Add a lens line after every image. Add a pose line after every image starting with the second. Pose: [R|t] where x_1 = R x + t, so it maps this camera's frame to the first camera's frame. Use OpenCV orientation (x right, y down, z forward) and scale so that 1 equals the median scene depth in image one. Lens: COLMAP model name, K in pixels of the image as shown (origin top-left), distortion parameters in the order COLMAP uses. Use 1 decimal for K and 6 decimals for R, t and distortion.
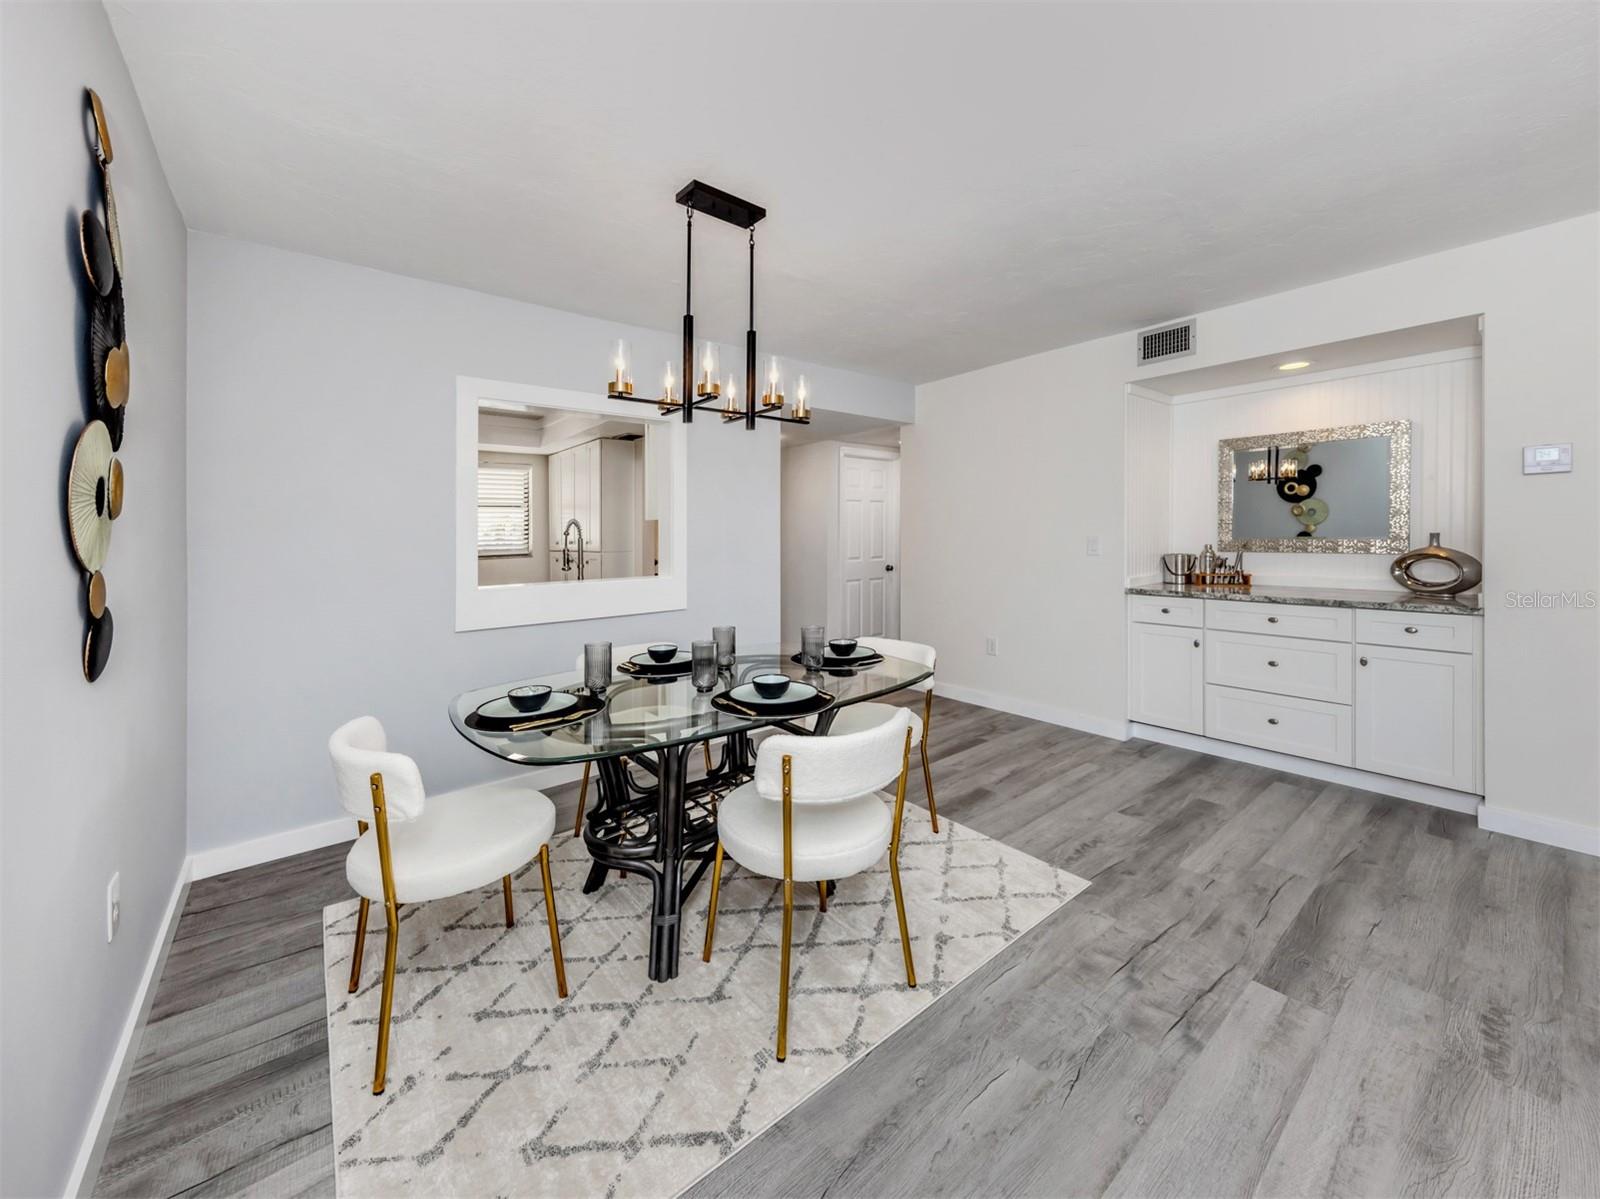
lens RADIAL K [[595.5, 0, 793.4], [0, 595.5, 558.8], [0, 0, 1]] dist [0.003142, 0.000001]
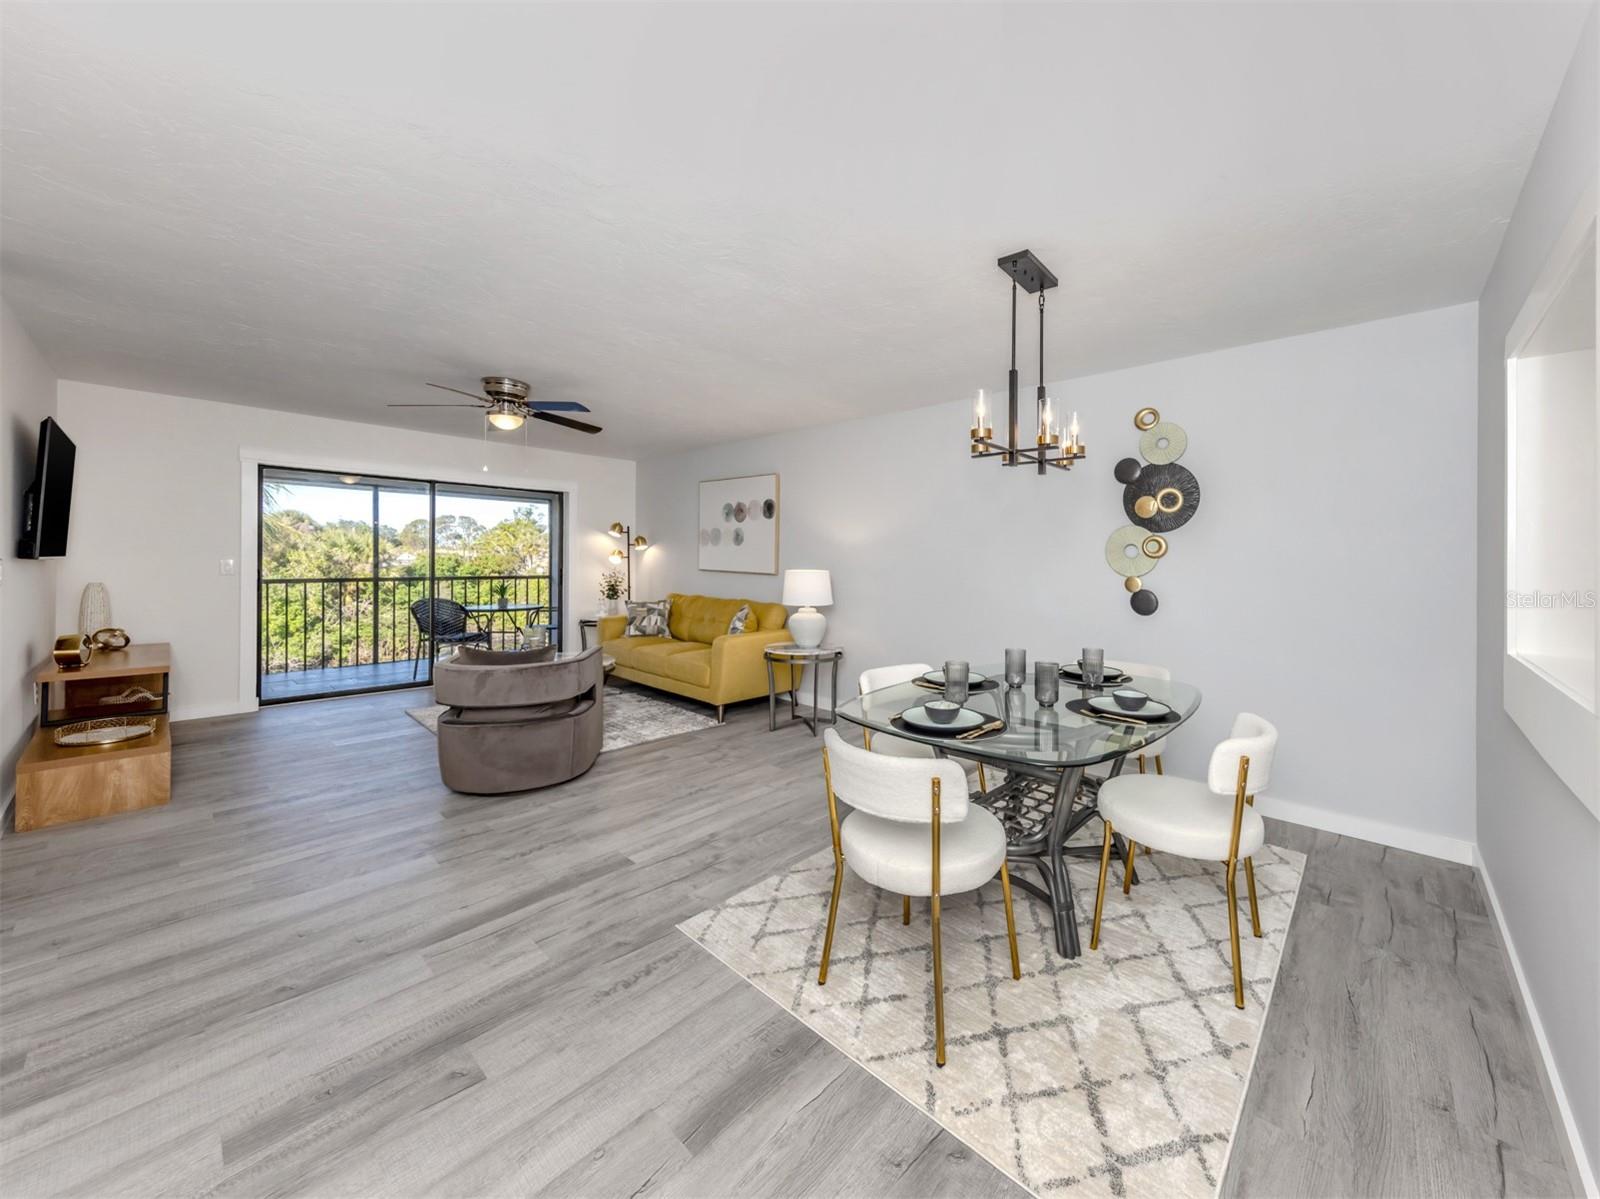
lens RADIAL K [[604.6, 0, 865.0], [0, 604.6, 575.8], [0, 0, 1]] dist [0.002385, -0.000131]
pose [[-0.980164, 0.017084, -0.197452, 0.368087], [0.006655, 0.998553, 0.053362, -0.076491], [0.198078, 0.050990, -0.978859, 1.929077]]
